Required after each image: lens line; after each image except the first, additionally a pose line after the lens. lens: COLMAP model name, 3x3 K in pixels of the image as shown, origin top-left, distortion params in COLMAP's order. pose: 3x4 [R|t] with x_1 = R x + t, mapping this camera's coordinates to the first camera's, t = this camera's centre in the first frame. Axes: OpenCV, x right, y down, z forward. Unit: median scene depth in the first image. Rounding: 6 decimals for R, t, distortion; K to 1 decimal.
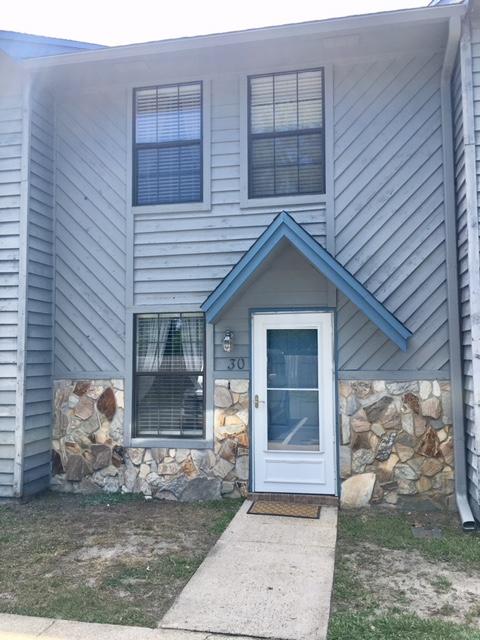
lens RADIAL K [[544.8, 0, 238.0], [0, 544.8, 318.5], [0, 0, 1]] dist [0.066603, -0.106524]
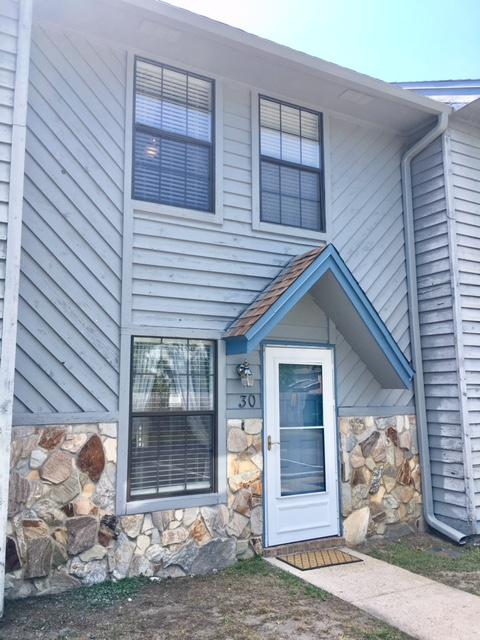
lens RADIAL K [[544.8, 0, 243.7], [0, 544.8, 315.2], [0, 0, 1]] dist [0.066603, -0.106524]
pose [[0.759392, 0.097738, 0.643250, -0.587930], [-0.049389, 0.994460, -0.092796, 0.027063], [-0.648756, 0.038699, 0.760012, 0.322343]]
